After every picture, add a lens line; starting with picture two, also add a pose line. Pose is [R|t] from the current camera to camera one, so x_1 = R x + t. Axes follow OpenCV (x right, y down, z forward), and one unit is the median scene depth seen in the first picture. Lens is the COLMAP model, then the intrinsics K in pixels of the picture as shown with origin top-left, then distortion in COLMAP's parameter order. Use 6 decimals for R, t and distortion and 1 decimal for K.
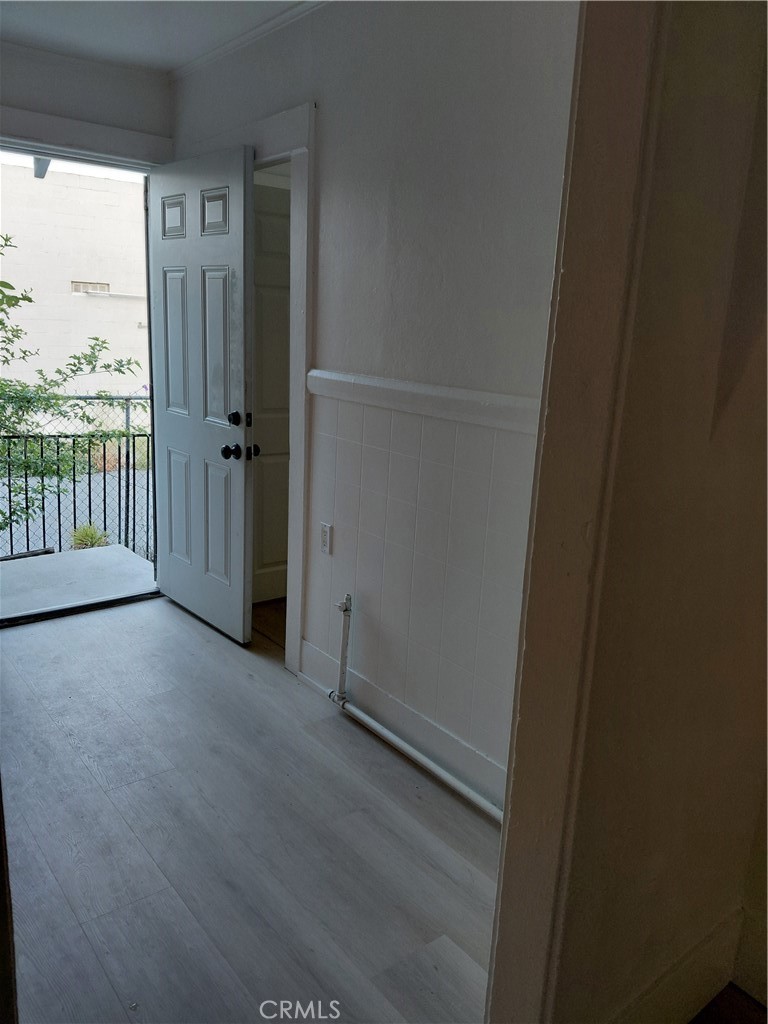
lens RADIAL K [[765.4, 0, 383.5], [0, 765.4, 497.6], [0, 0, 1]] dist [0.074609, -0.117124]
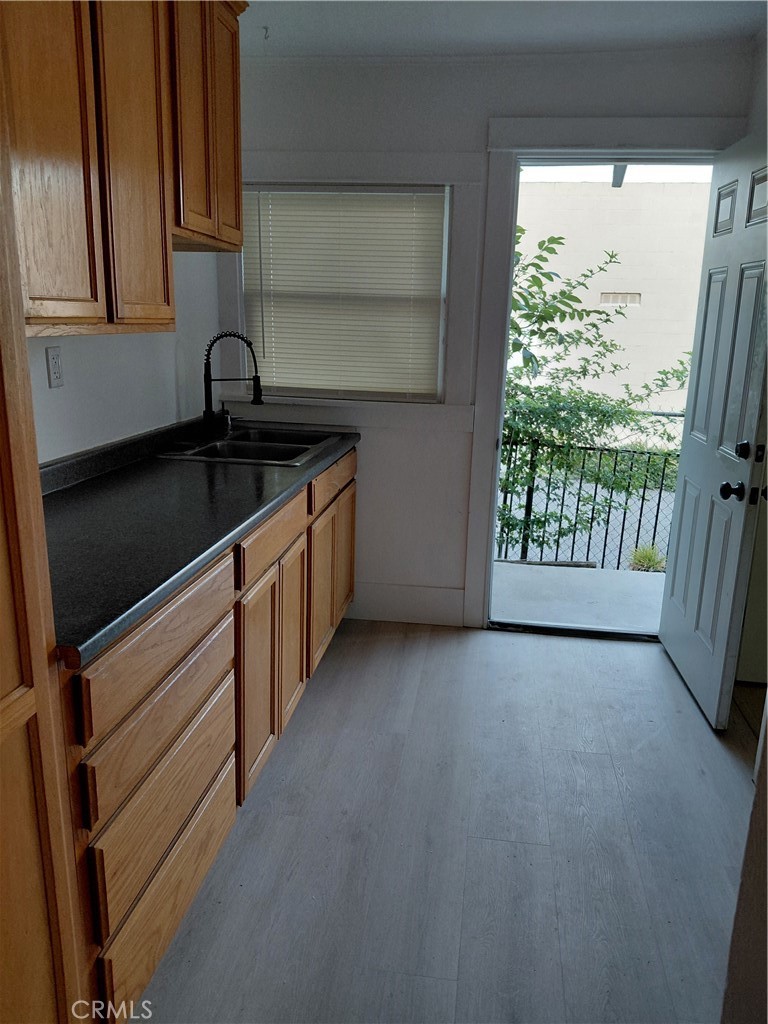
lens RADIAL K [[765.4, 0, 383.5], [0, 765.4, 497.6], [0, 0, 1]] dist [0.074609, -0.117124]
pose [[0.692070, 0.136881, -0.708734, 0.064626], [-0.150485, 0.987641, 0.043800, -0.017654], [0.705970, 0.076341, 0.704115, 0.092743]]
